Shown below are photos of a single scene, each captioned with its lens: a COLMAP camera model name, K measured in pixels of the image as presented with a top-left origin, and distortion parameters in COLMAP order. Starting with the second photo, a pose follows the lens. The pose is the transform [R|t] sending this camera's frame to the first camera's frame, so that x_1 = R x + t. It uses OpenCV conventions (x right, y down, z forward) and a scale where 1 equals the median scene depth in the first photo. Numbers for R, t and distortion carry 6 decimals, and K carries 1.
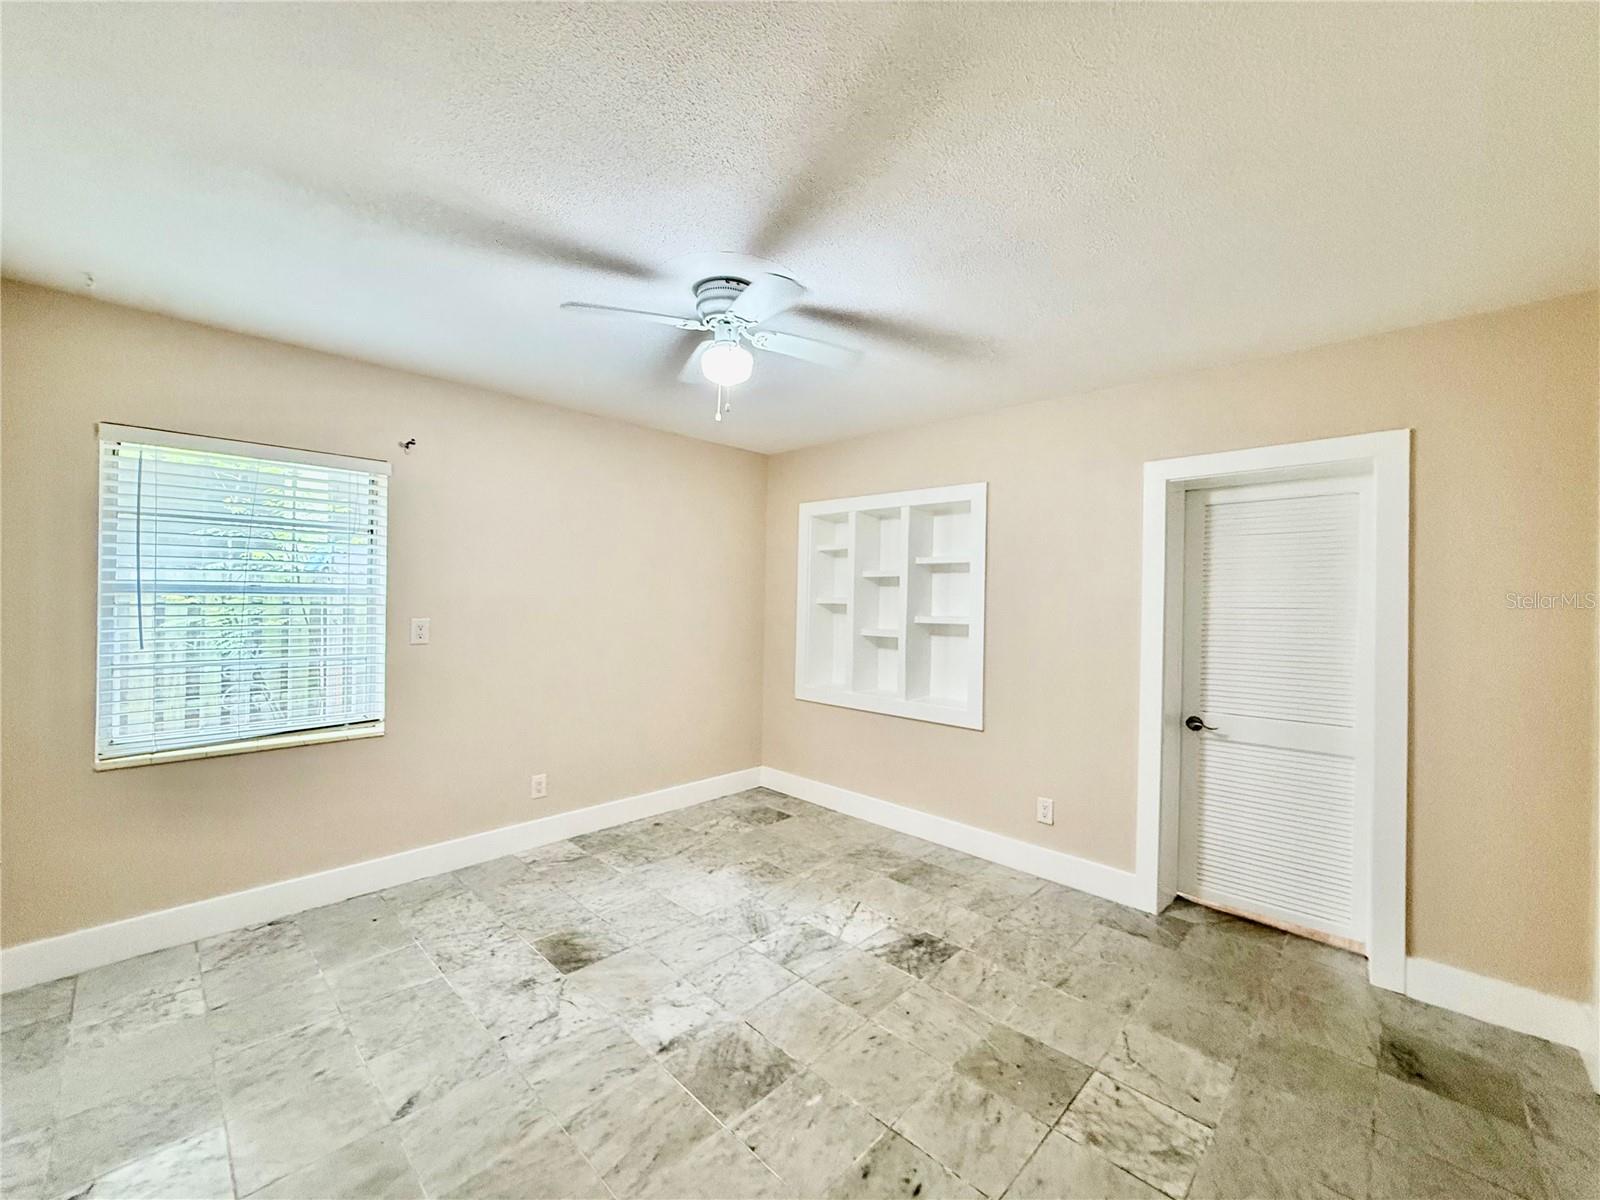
lens RADIAL K [[640.1, 0, 790.0], [0, 640.1, 598.4], [0, 0, 1]] dist [0.000487, 0.000030]
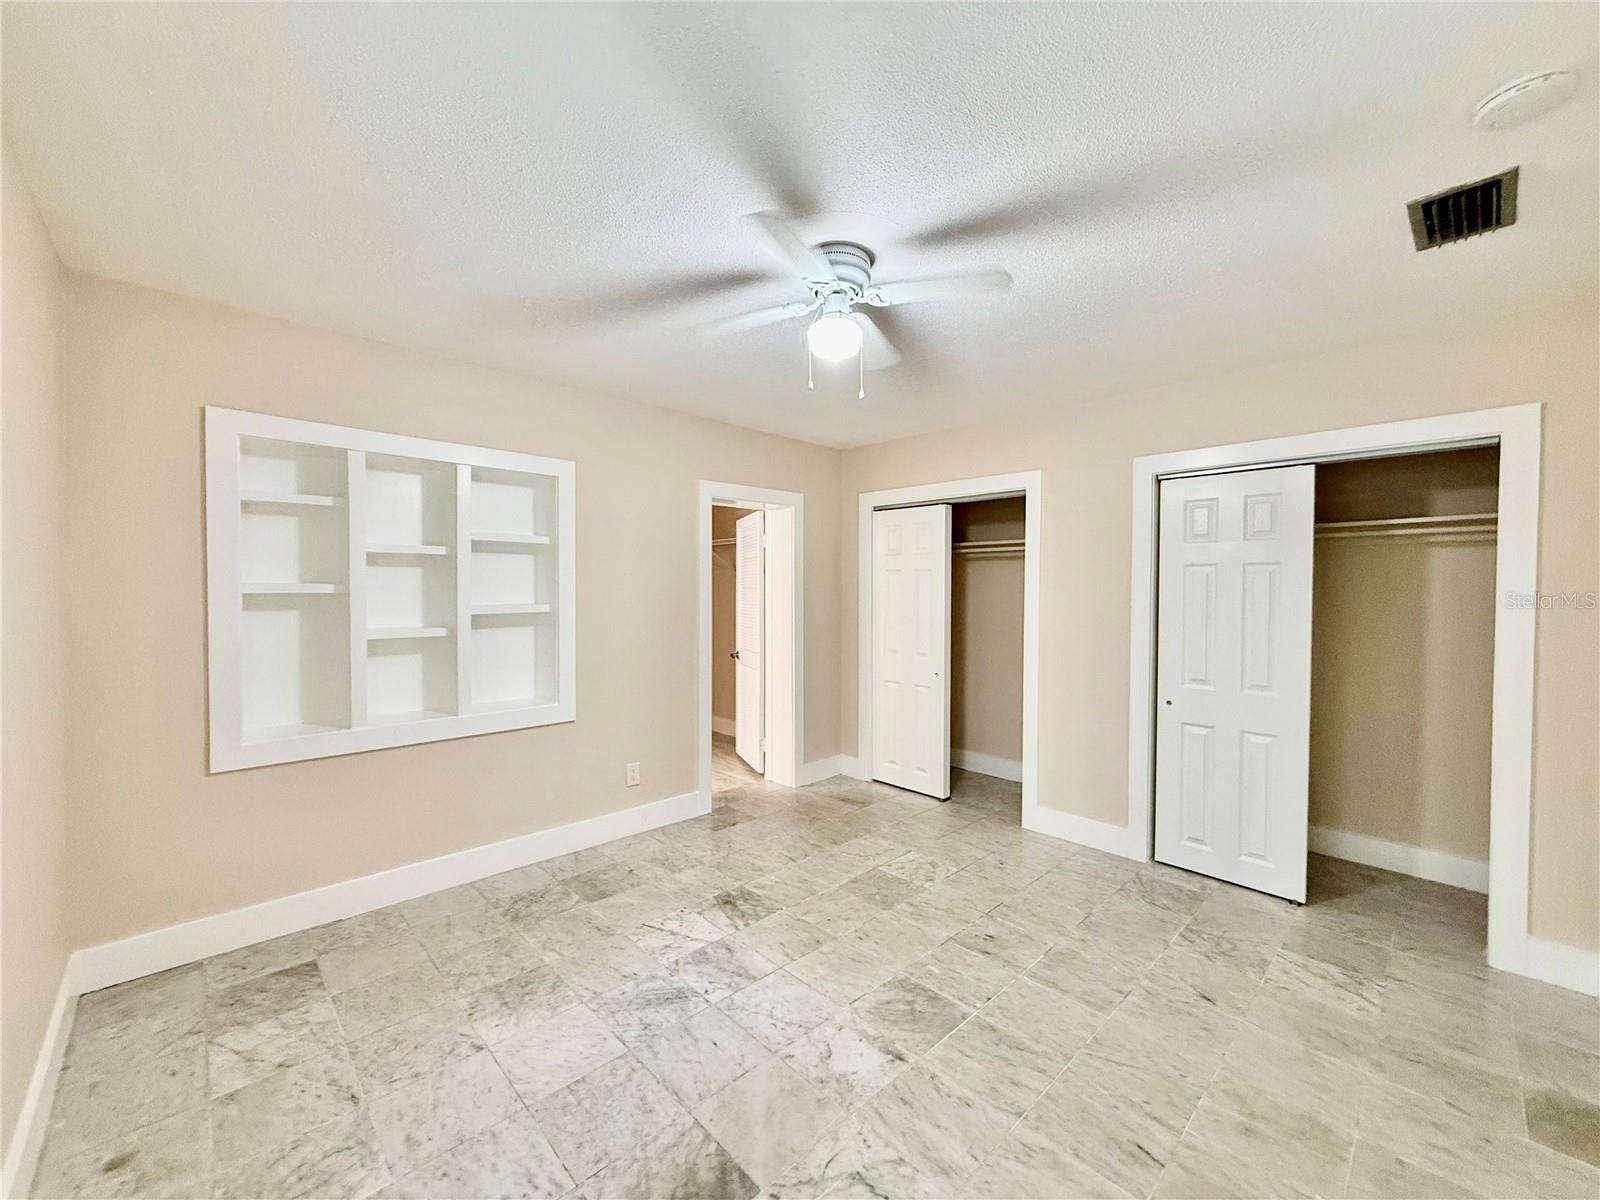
lens RADIAL K [[640.1, 0, 805.8], [0, 640.1, 594.1], [0, 0, 1]] dist [0.000487, 0.000030]
pose [[0.029355, -0.031413, 0.999075, -0.856094], [-0.004464, 0.999492, 0.031557, -0.018914], [-0.999559, -0.005386, 0.029200, 0.834499]]
